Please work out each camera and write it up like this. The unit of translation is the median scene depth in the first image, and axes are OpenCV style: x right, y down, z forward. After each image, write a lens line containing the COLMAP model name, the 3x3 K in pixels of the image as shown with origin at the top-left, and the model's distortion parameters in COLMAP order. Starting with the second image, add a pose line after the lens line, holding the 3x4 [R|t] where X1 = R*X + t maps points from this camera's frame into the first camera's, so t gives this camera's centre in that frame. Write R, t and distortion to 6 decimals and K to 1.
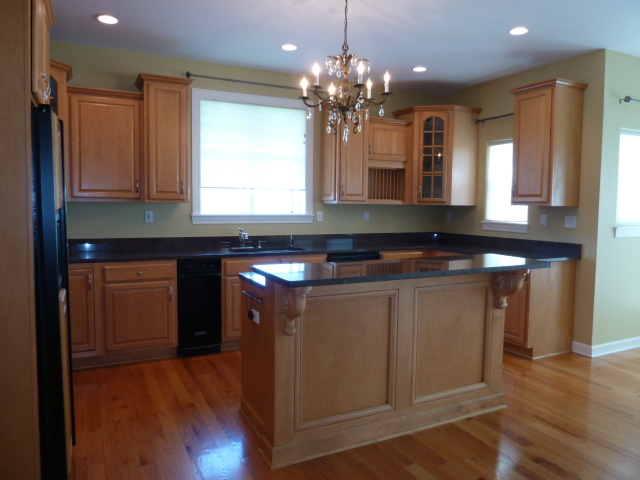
lens RADIAL K [[474.1, 0, 321.1], [0, 474.1, 238.2], [0, 0, 1]] dist [-0.030388, -0.001102]
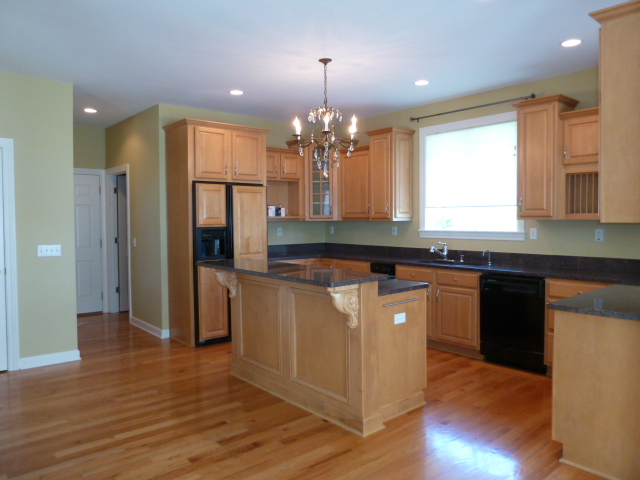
lens RADIAL K [[474.1, 0, 321.1], [0, 474.1, 238.2], [0, 0, 1]] dist [-0.030388, -0.001102]
pose [[0.239821, 0.022681, -0.970552, 0.876903], [-0.064228, 0.997907, 0.007449, -0.021964], [0.968690, 0.060550, 0.240776, 0.466572]]
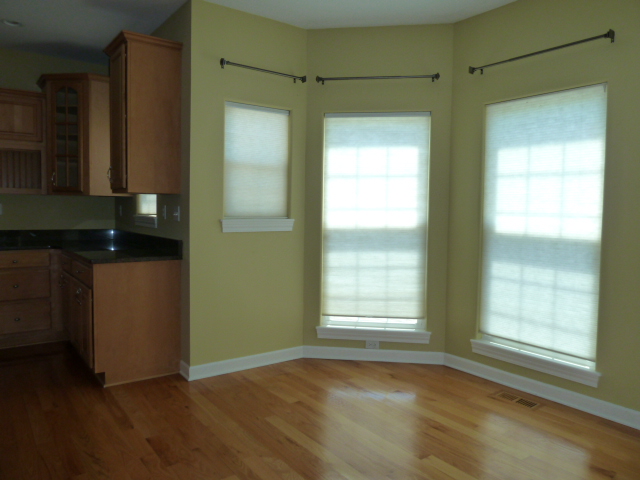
lens RADIAL K [[474.1, 0, 321.1], [0, 474.1, 238.2], [0, 0, 1]] dist [-0.030388, -0.001102]
pose [[0.982456, -0.004838, 0.186434, 0.564343], [0.006683, 0.999935, -0.009272, 0.015807], [-0.186377, 0.010356, 0.982424, 0.135824]]
